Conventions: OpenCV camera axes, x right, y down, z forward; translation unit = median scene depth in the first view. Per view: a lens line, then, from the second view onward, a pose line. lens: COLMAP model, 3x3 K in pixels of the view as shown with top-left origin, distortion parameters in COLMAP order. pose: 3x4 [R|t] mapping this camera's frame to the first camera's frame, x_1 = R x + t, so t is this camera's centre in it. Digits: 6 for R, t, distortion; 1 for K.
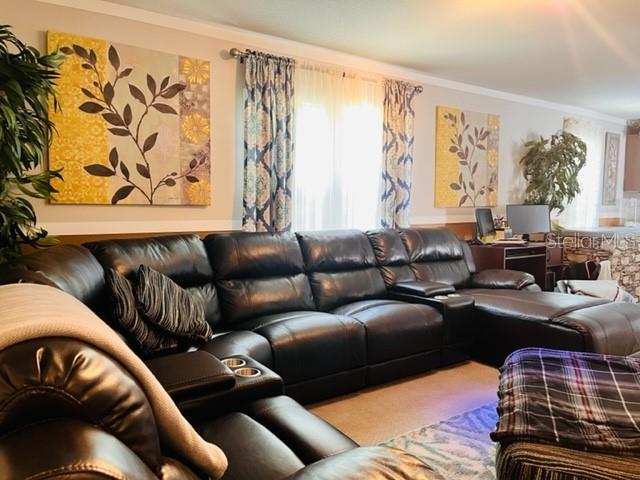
lens RADIAL K [[486.5, 0, 315.3], [0, 486.5, 236.4], [0, 0, 1]] dist [0.069269, -0.094174]
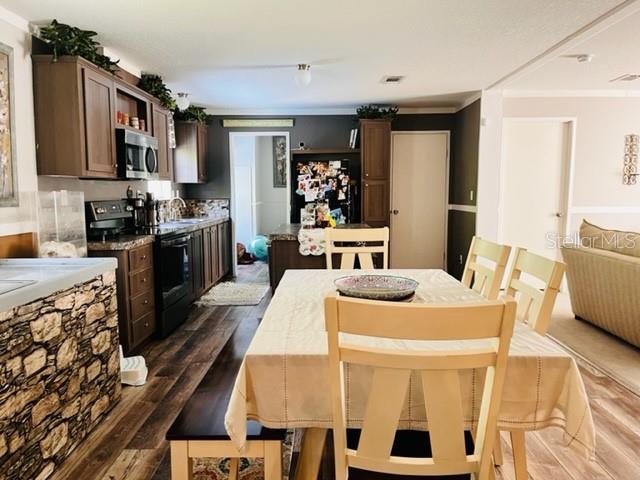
lens RADIAL K [[486.5, 0, 318.3], [0, 486.5, 245.6], [0, 0, 1]] dist [0.069269, -0.094174]
pose [[0.598615, -0.098735, 0.794928, 0.581032], [0.066571, 0.995074, 0.073463, -0.059761], [-0.798266, 0.008943, 0.602239, 0.719120]]
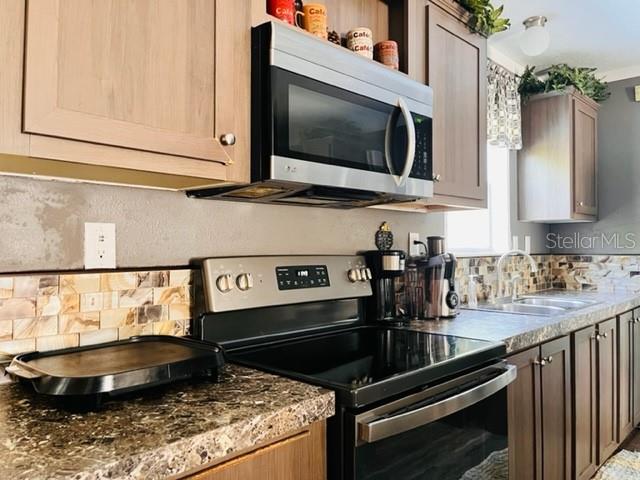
lens RADIAL K [[486.5, 0, 319.4], [0, 486.5, 238.0], [0, 0, 1]] dist [0.069269, -0.094174]
pose [[0.984100, -0.007529, 0.177455, 1.016181], [0.024127, 0.995507, -0.091563, -0.080521], [-0.175969, 0.094389, 0.979860, 1.207649]]
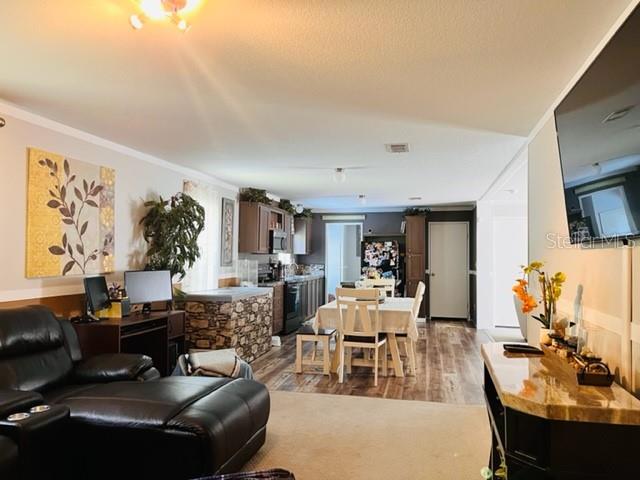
lens RADIAL K [[486.5, 0, 314.9], [0, 486.5, 238.8], [0, 0, 1]] dist [0.069269, -0.094174]
pose [[0.756967, 0.022043, 0.653081, 0.080645], [0.045754, 0.995190, -0.086621, -0.032296], [-0.651849, 0.095450, 0.752318, 0.124921]]
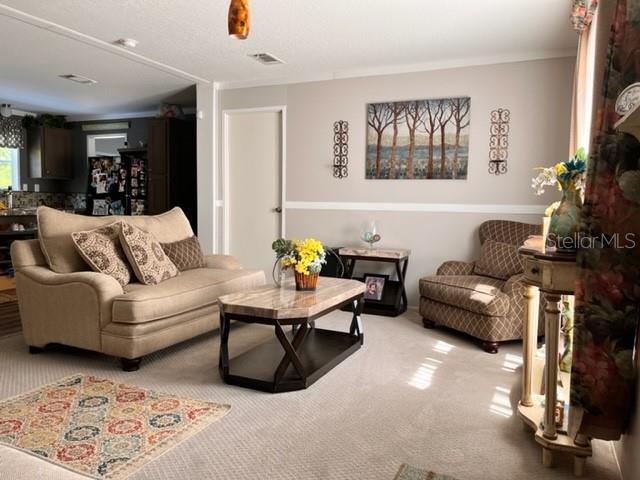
lens RADIAL K [[486.5, 0, 322.5], [0, 486.5, 233.9], [0, 0, 1]] dist [0.069269, -0.094174]
pose [[0.865605, -0.023775, 0.500163, 1.406225], [0.026295, 0.999652, 0.002010, 0.045581], [-0.500037, 0.011412, 0.865929, -0.026256]]
